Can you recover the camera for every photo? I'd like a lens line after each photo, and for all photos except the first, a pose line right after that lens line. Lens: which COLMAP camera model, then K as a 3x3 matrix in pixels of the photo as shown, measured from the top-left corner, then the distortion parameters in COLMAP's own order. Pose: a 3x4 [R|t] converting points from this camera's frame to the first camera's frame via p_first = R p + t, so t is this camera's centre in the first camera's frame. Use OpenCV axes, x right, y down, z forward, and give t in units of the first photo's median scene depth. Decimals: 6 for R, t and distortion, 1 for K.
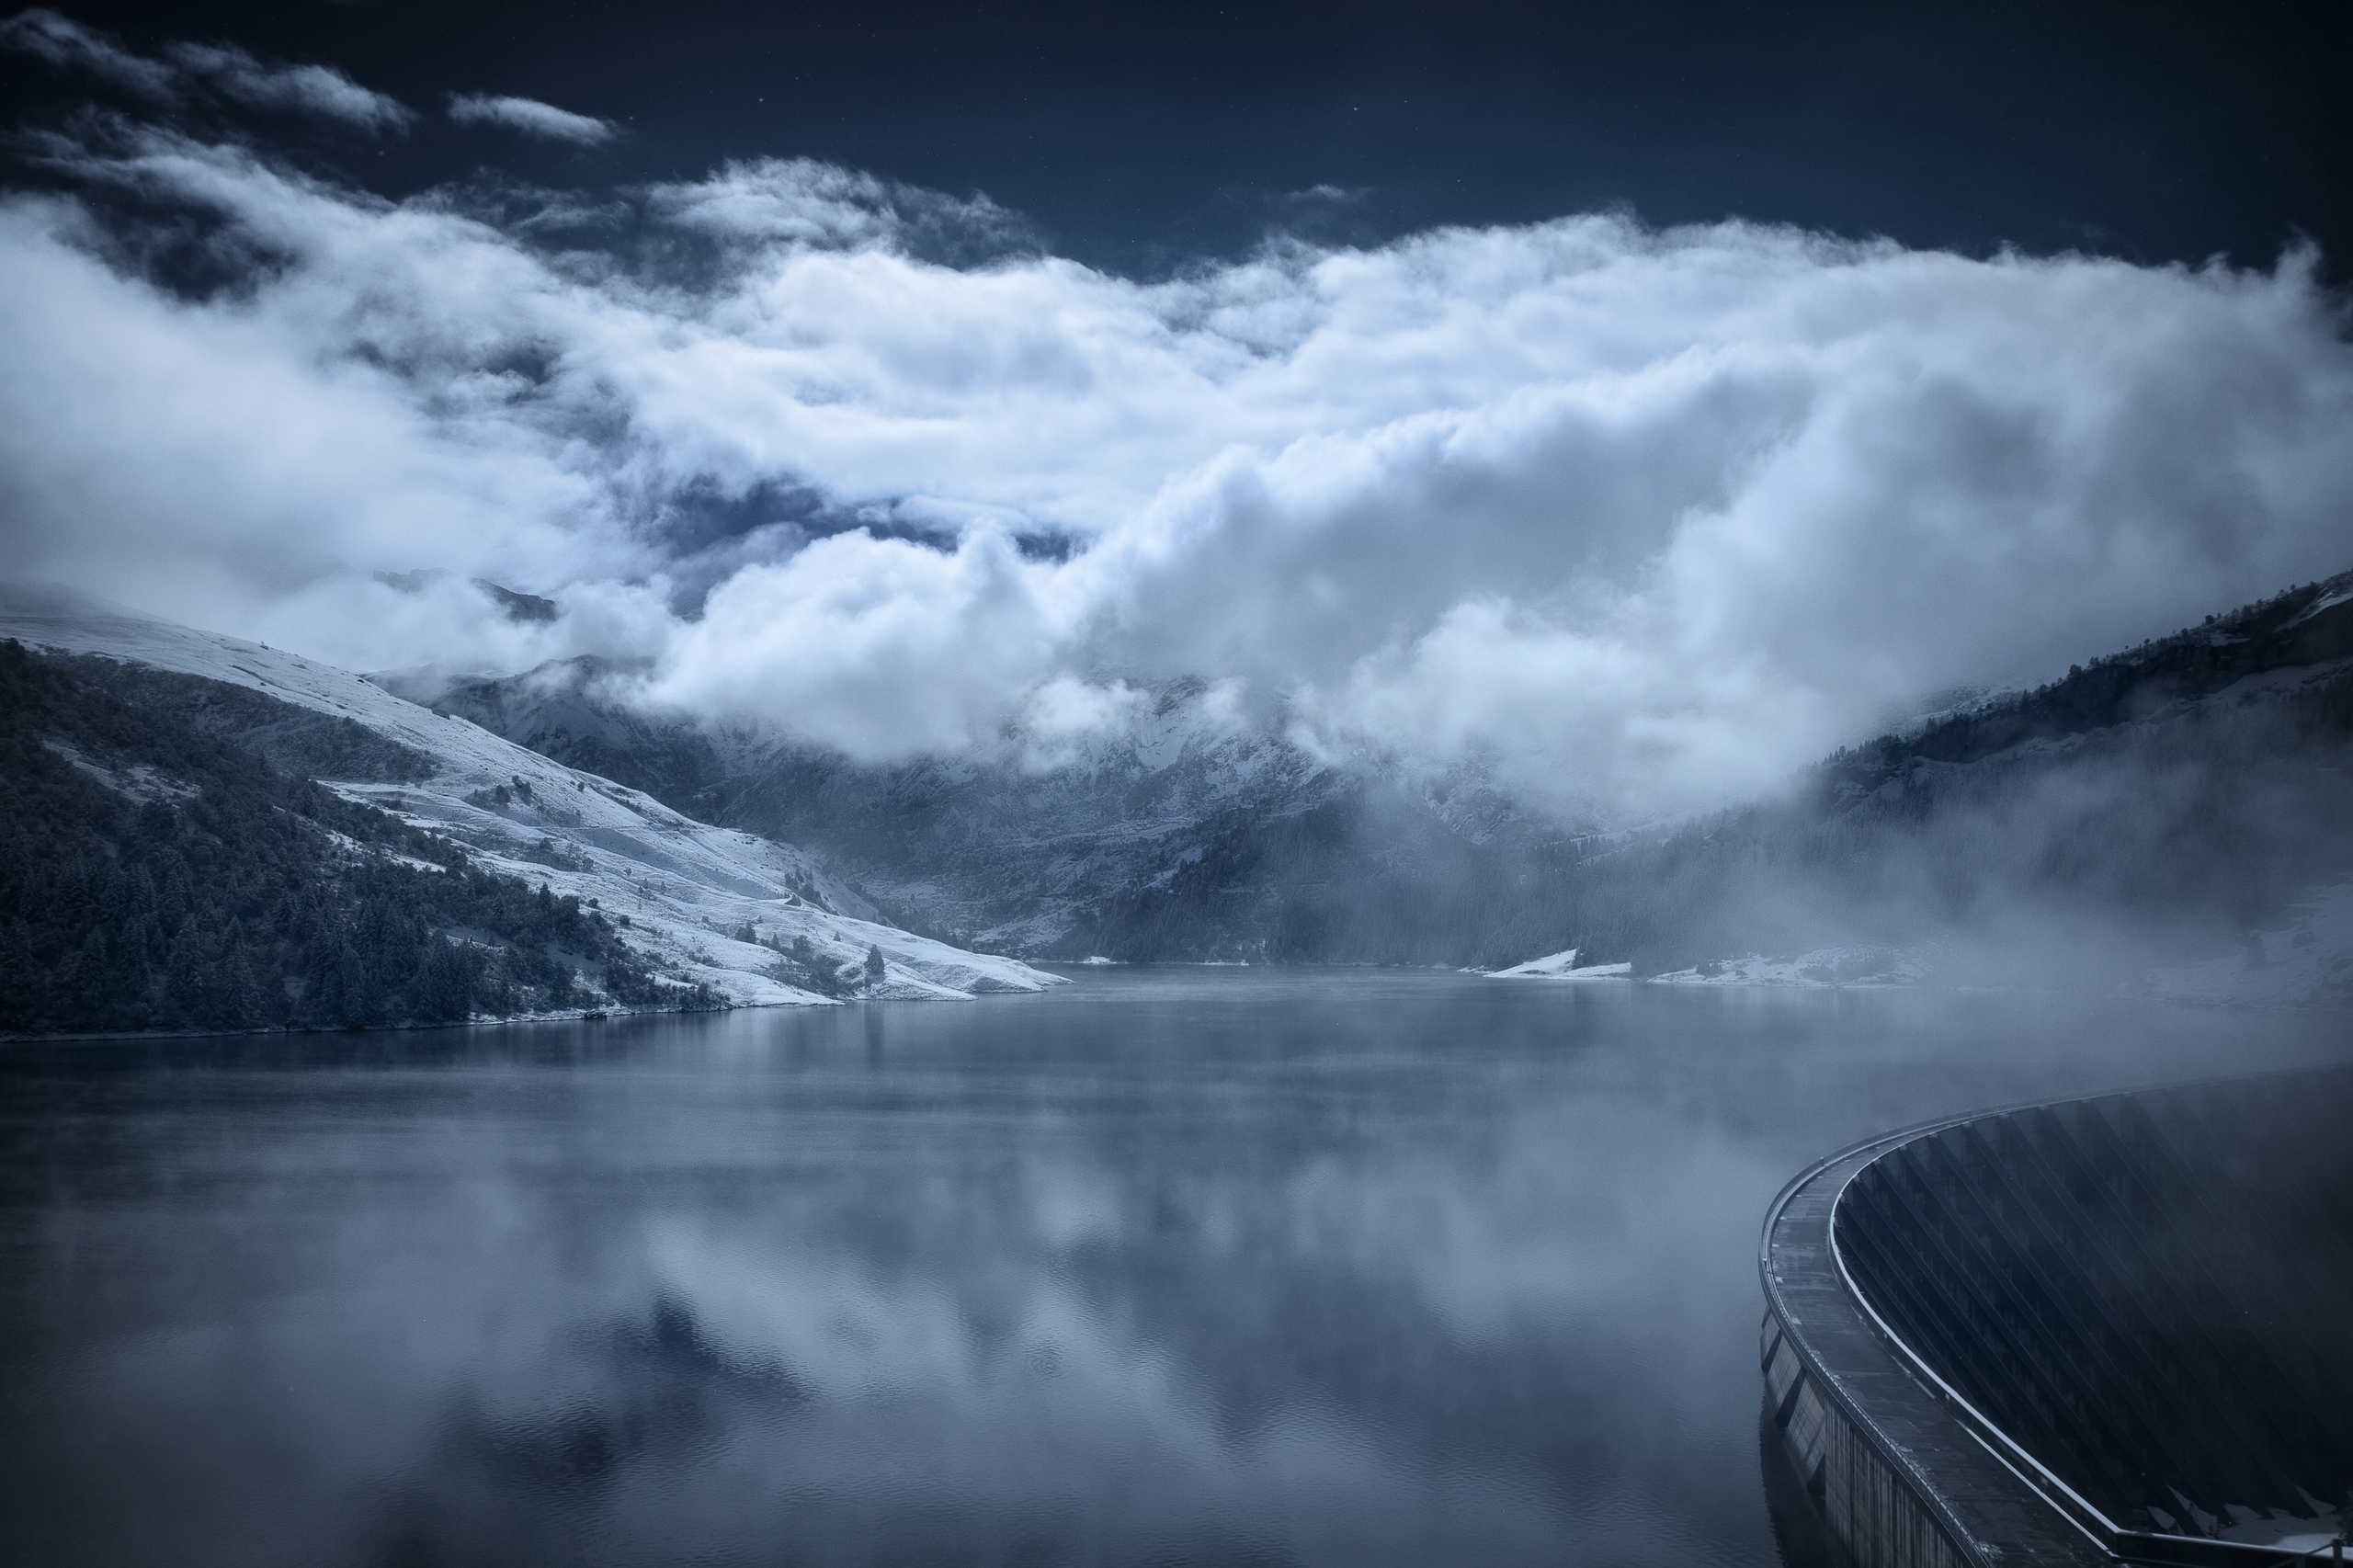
lens RADIAL K [[2261.8, 0, 1179.6], [0, 2261.8, 811.0], [0, 0, 1]] dist [-0.048882, 0.182460]
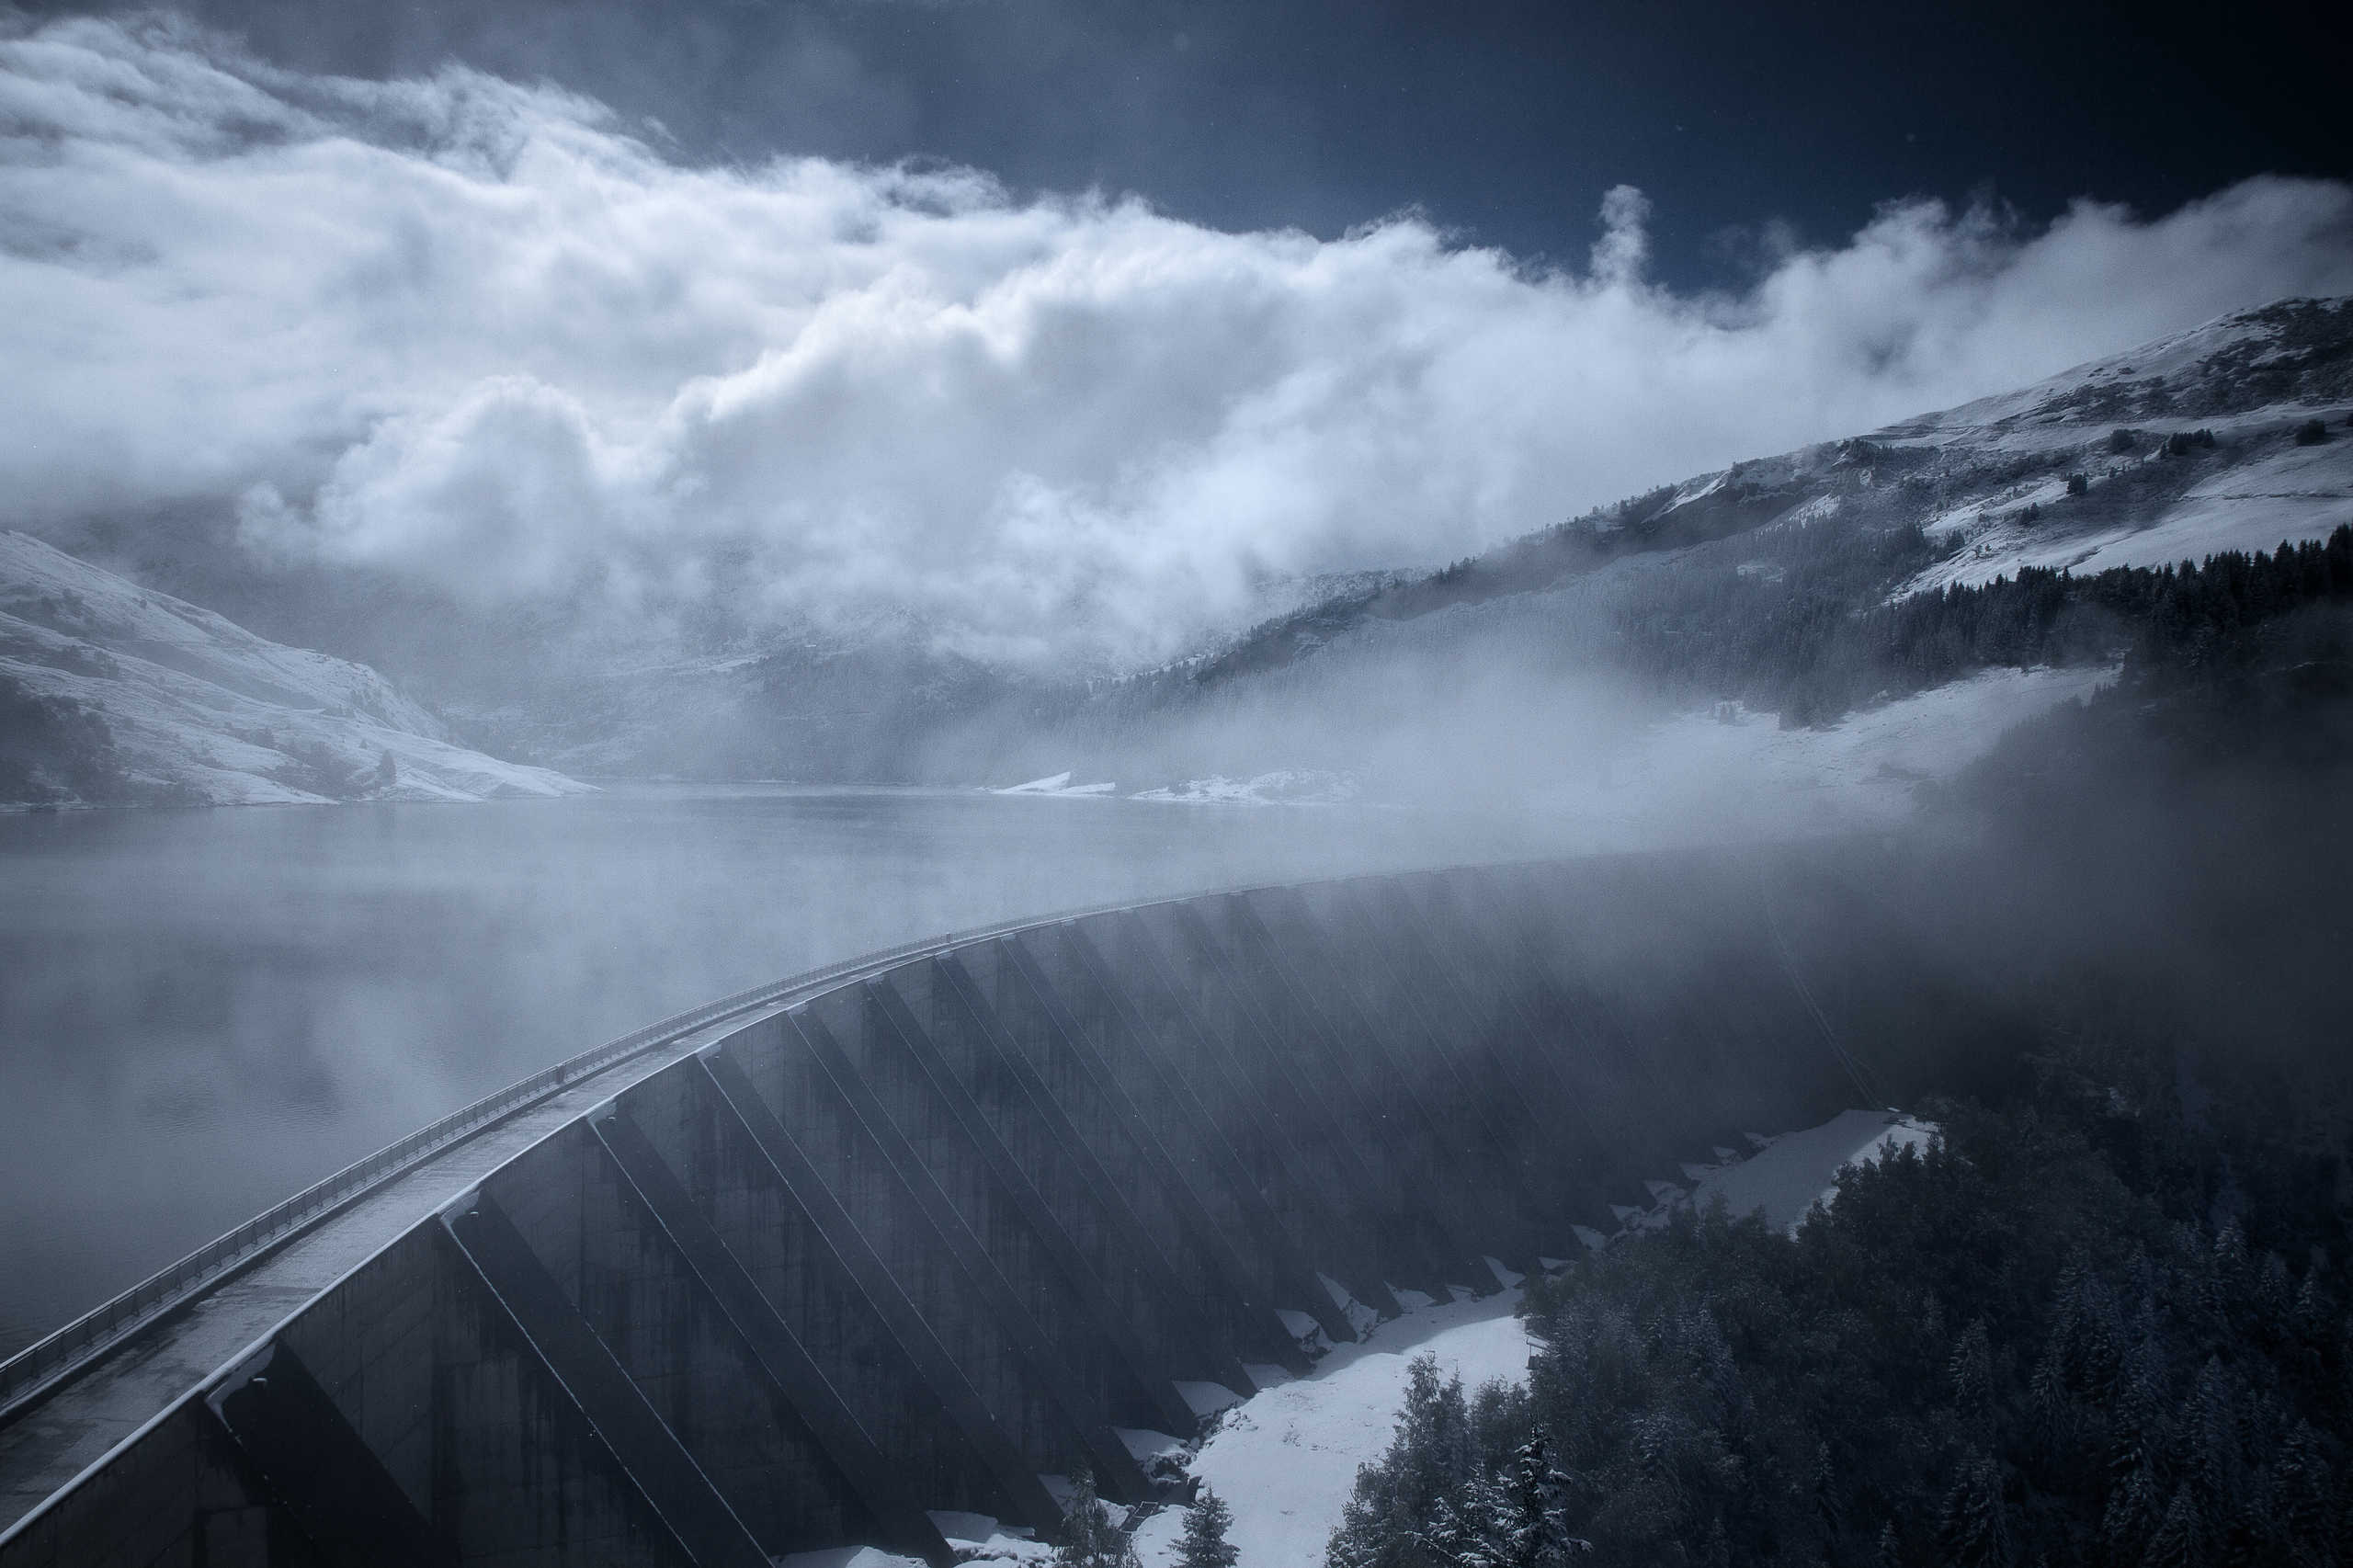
lens RADIAL K [[1859.0, 0, 1222.3], [0, 1859.0, 805.7], [0, 0, 1]] dist [-0.106908, 0.101559]
pose [[0.976419, 0.011492, 0.215576, 0.253125], [-0.027148, 0.997191, 0.069804, 0.058726], [-0.214168, -0.074010, 0.973989, 0.320866]]
